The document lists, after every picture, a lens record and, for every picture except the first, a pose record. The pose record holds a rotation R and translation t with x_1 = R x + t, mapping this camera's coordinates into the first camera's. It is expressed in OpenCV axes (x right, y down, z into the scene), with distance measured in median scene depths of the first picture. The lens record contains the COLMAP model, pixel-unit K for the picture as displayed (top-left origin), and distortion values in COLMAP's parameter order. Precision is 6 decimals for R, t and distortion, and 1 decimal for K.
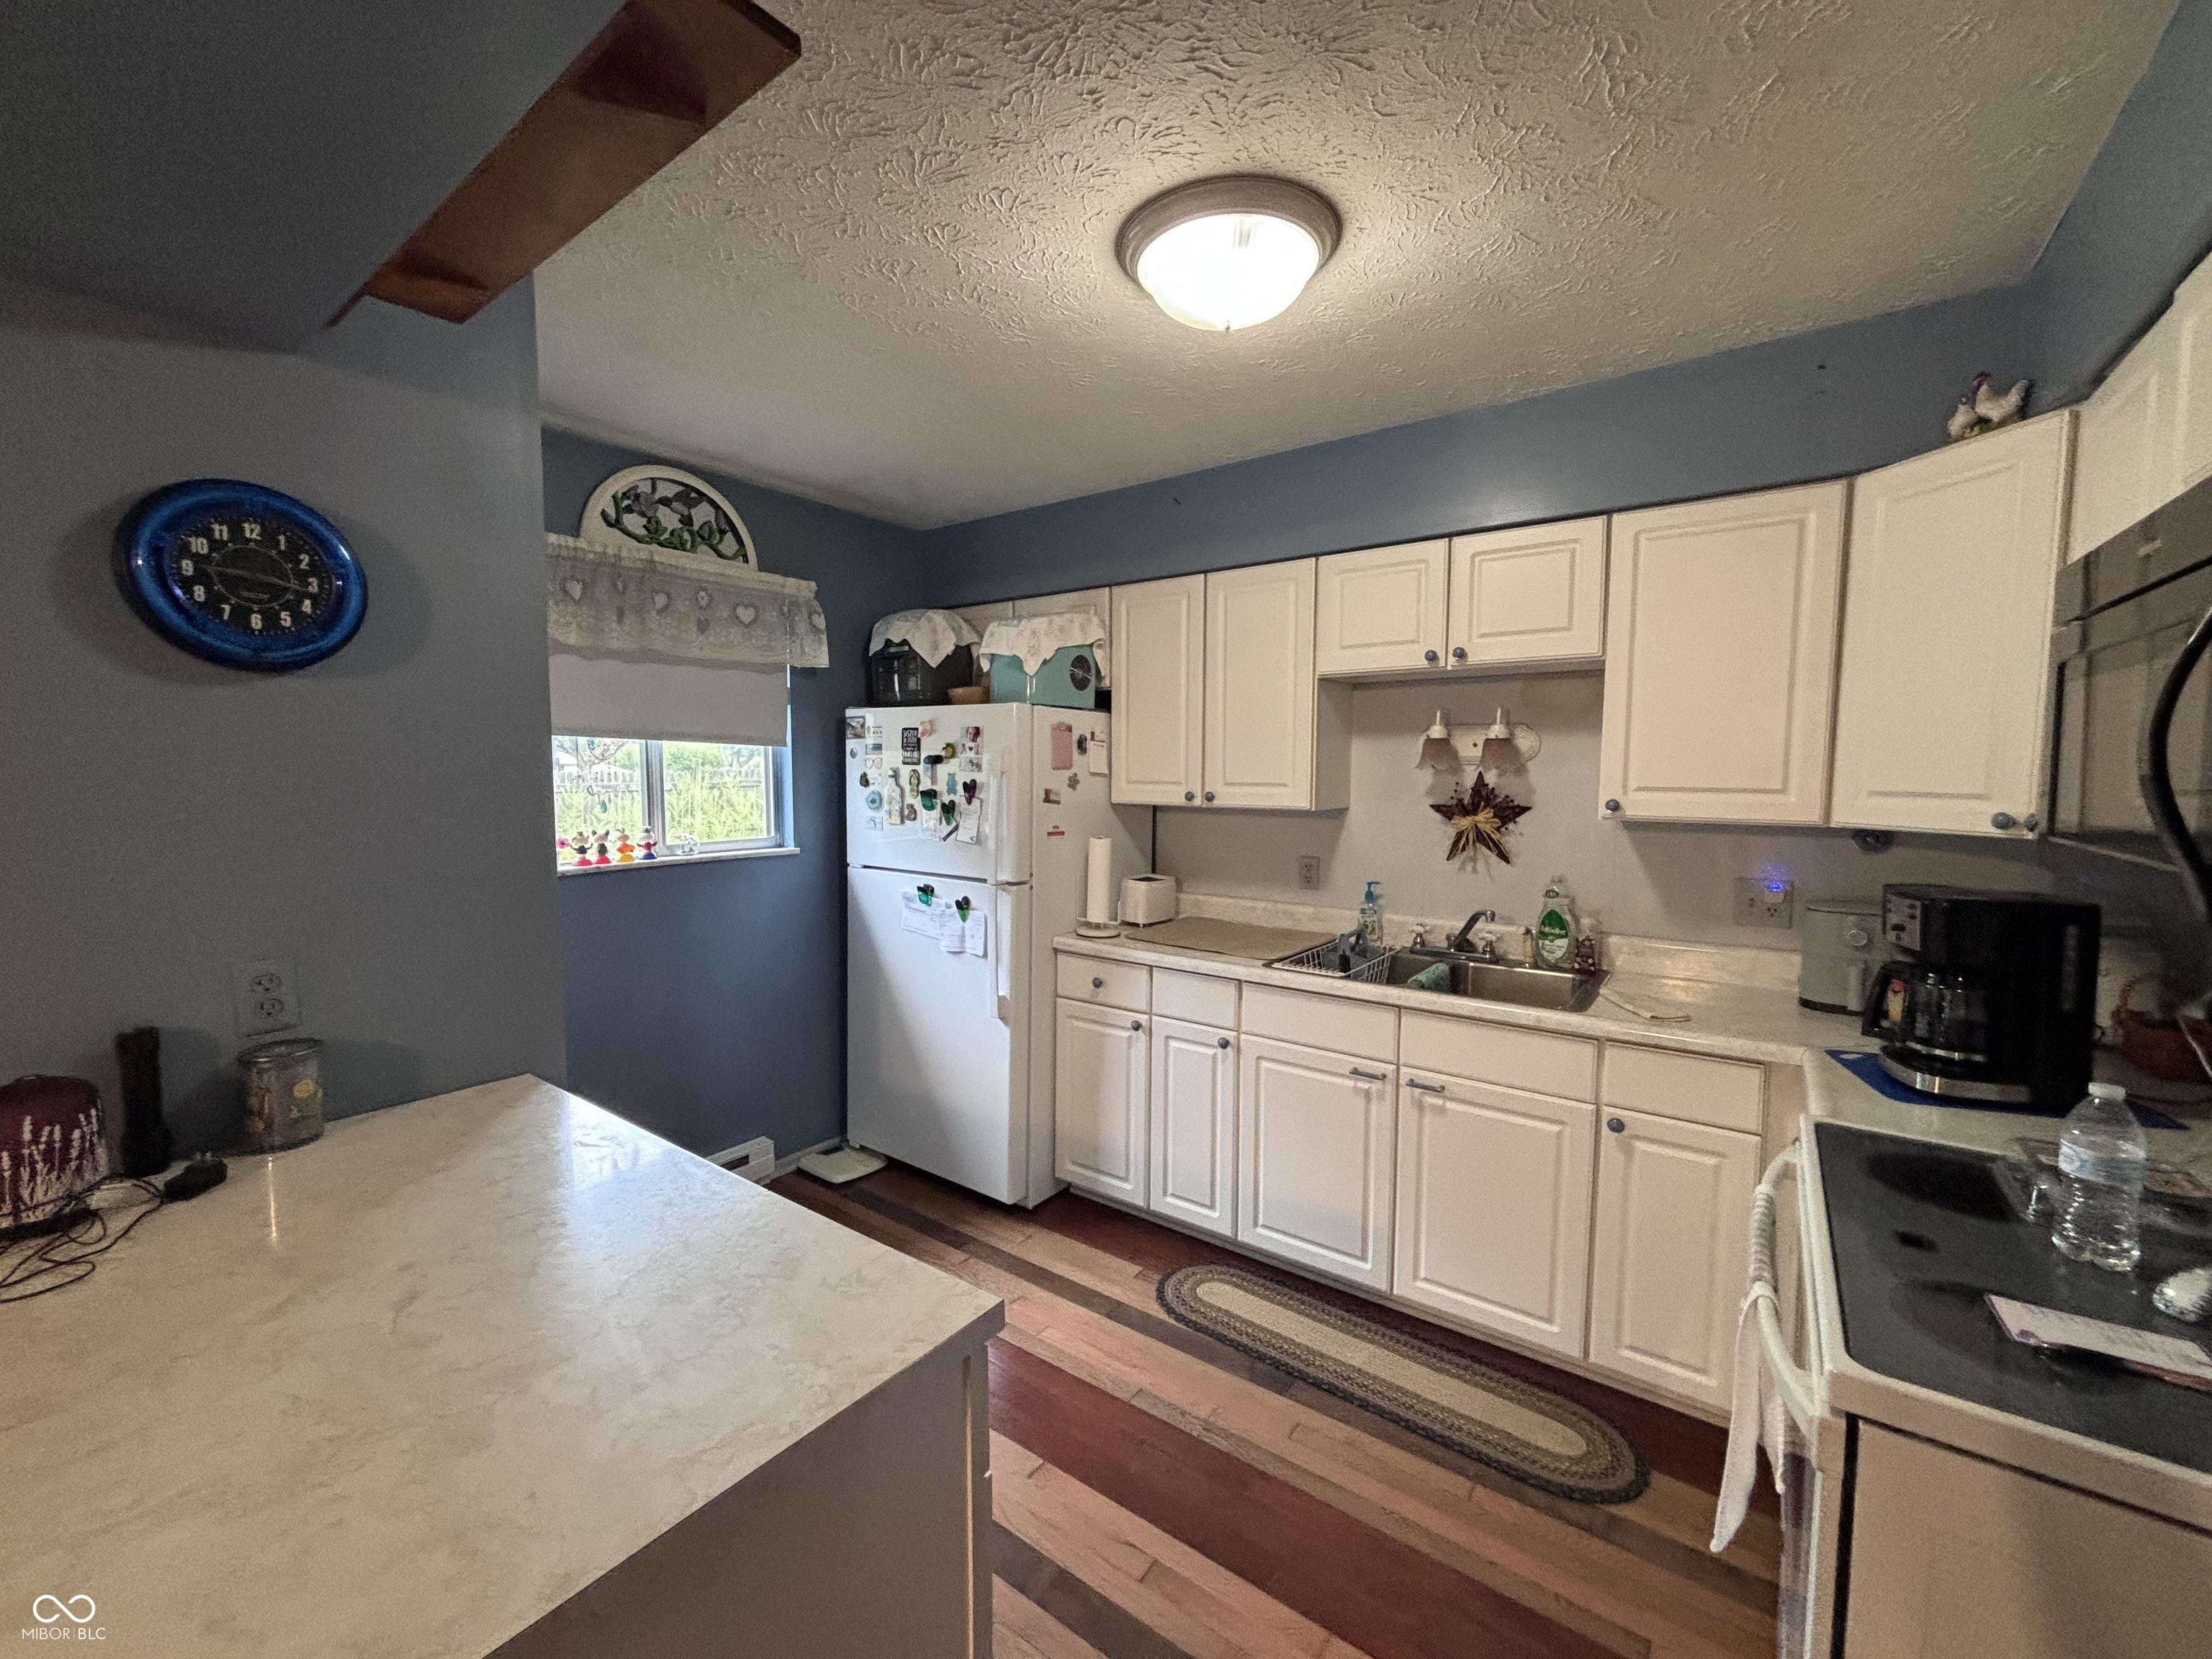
lens RADIAL K [[897.1, 0, 1106.0], [0, 897.1, 829.5], [0, 0, 1]] dist [0.000385, -0.000156]
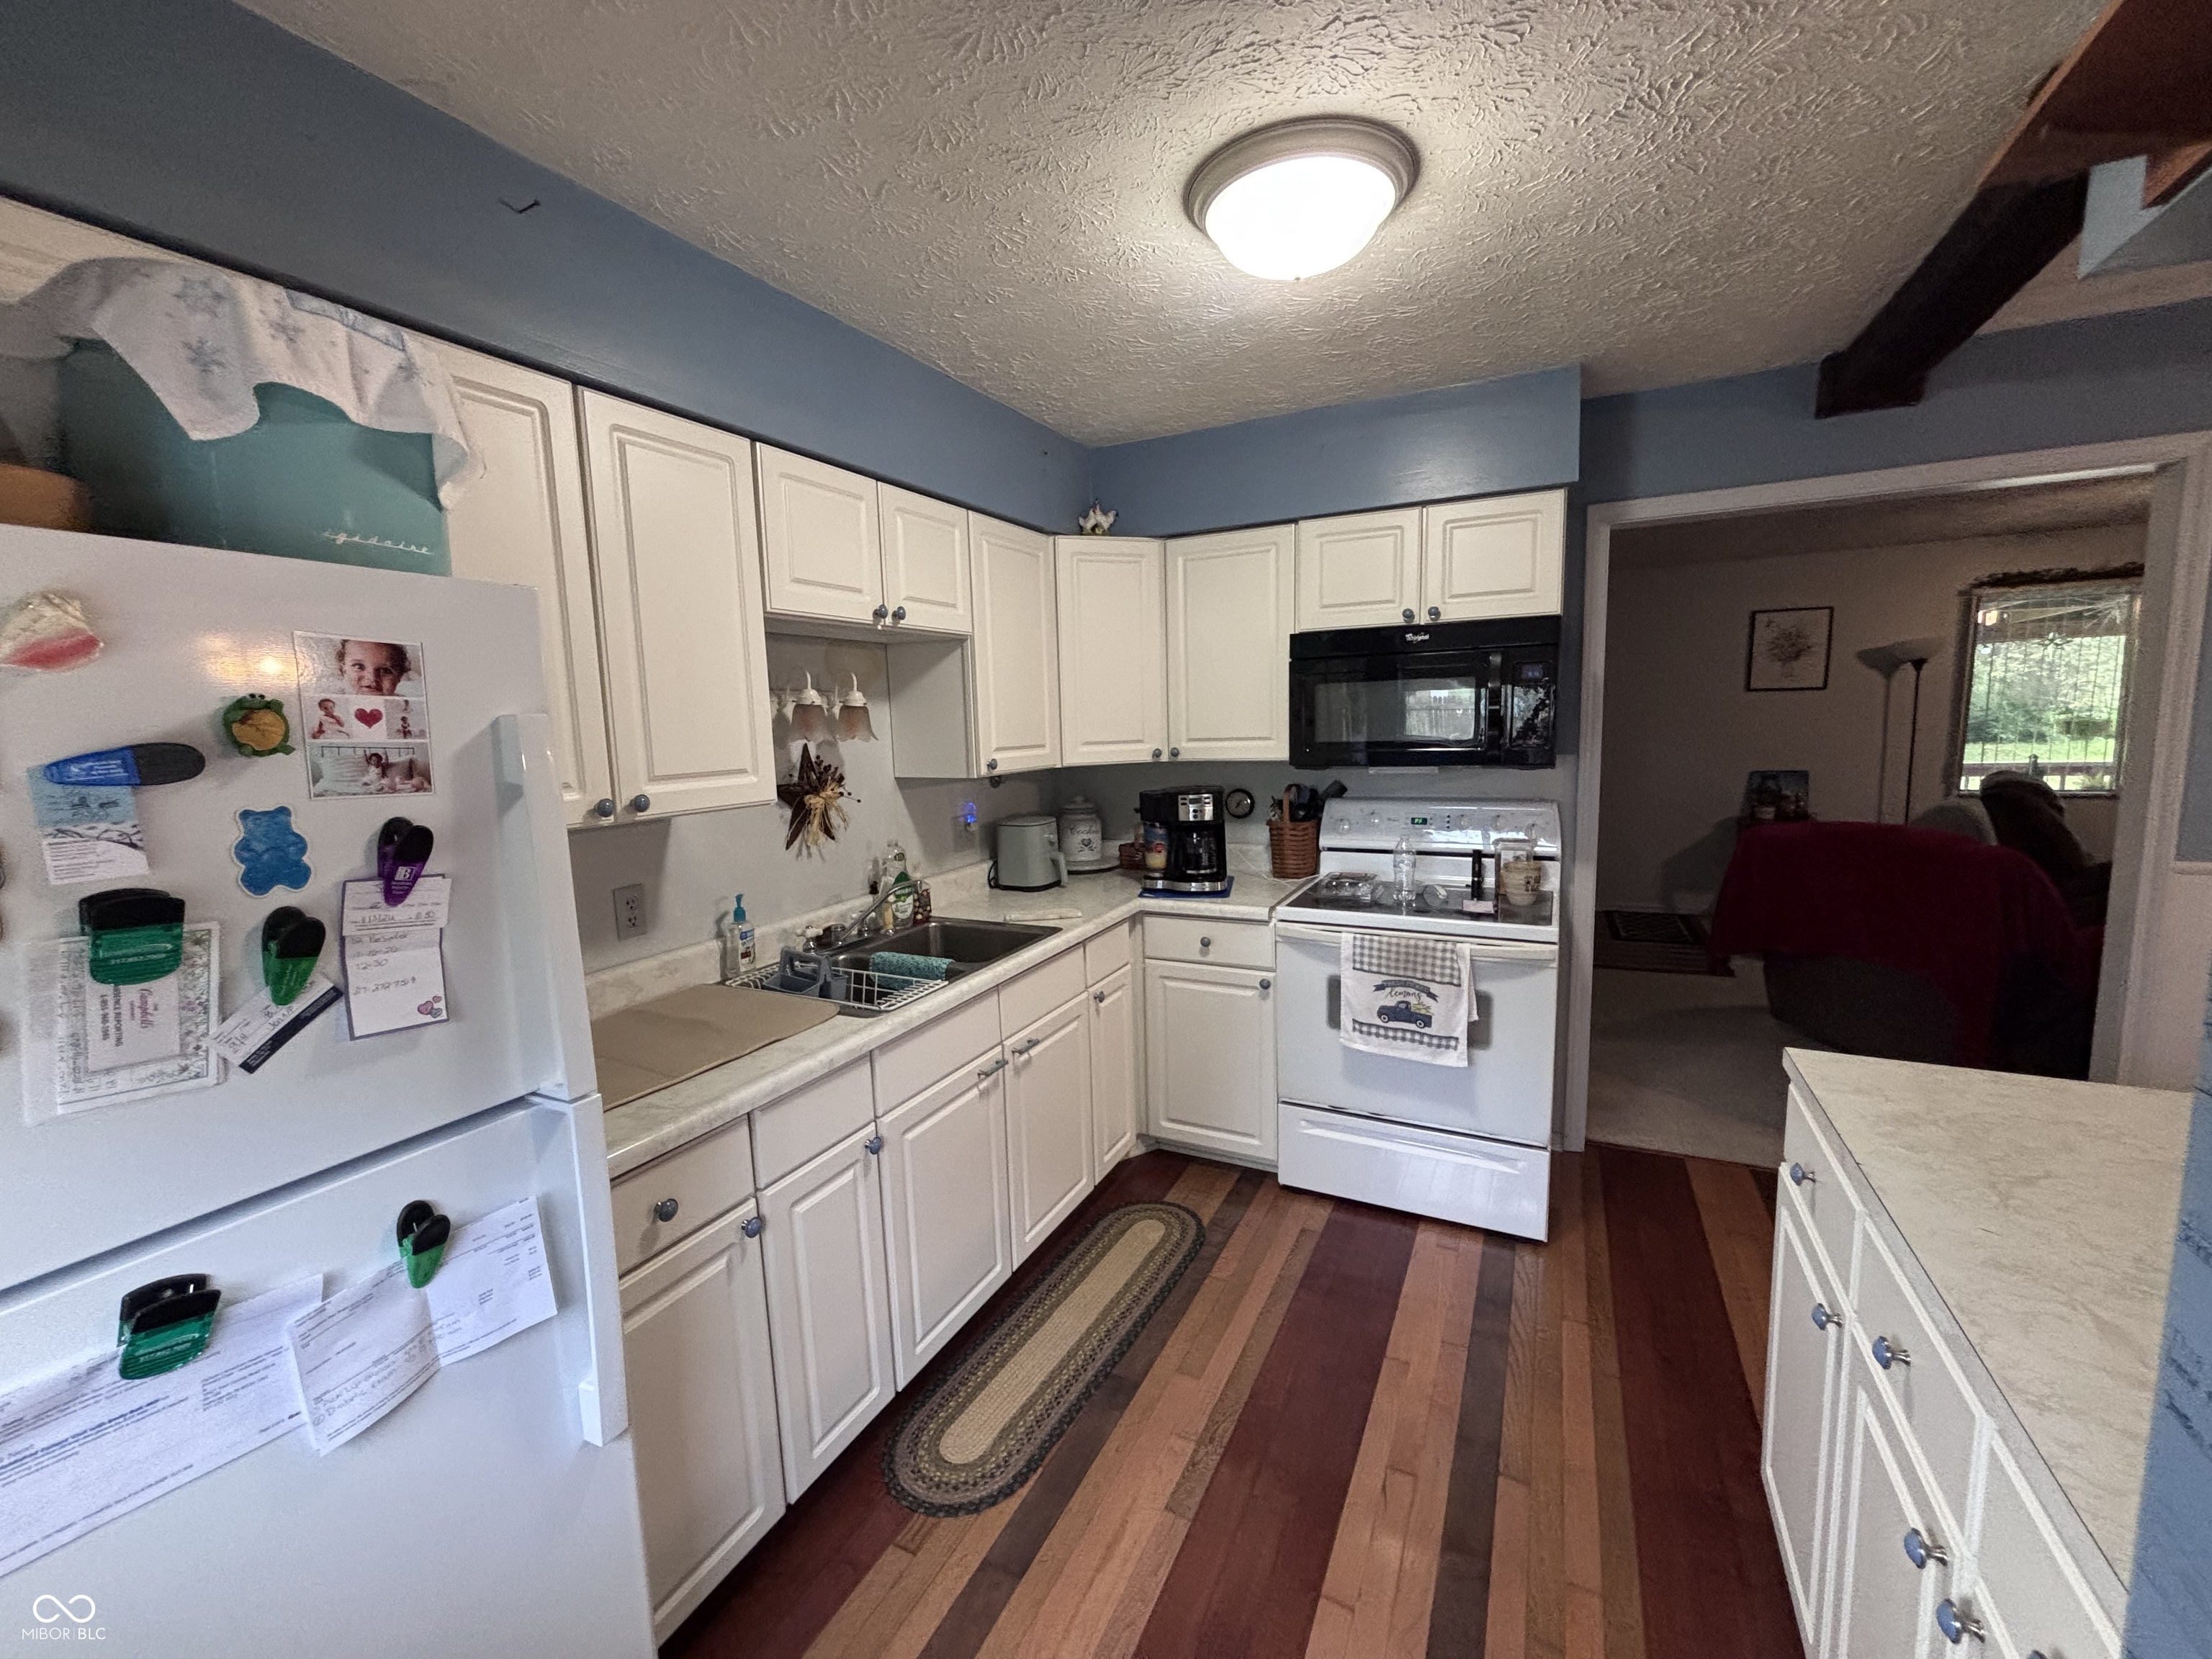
lens RADIAL K [[878.1, 0, 1106.0], [0, 878.1, 829.5], [0, 0, 1]] dist [-0.002007, -0.000169]
pose [[-0.160557, -0.124838, 0.979100, -0.532992], [0.094747, 0.985439, 0.141184, -0.079576], [-0.982468, 0.115435, -0.146391, 0.902088]]
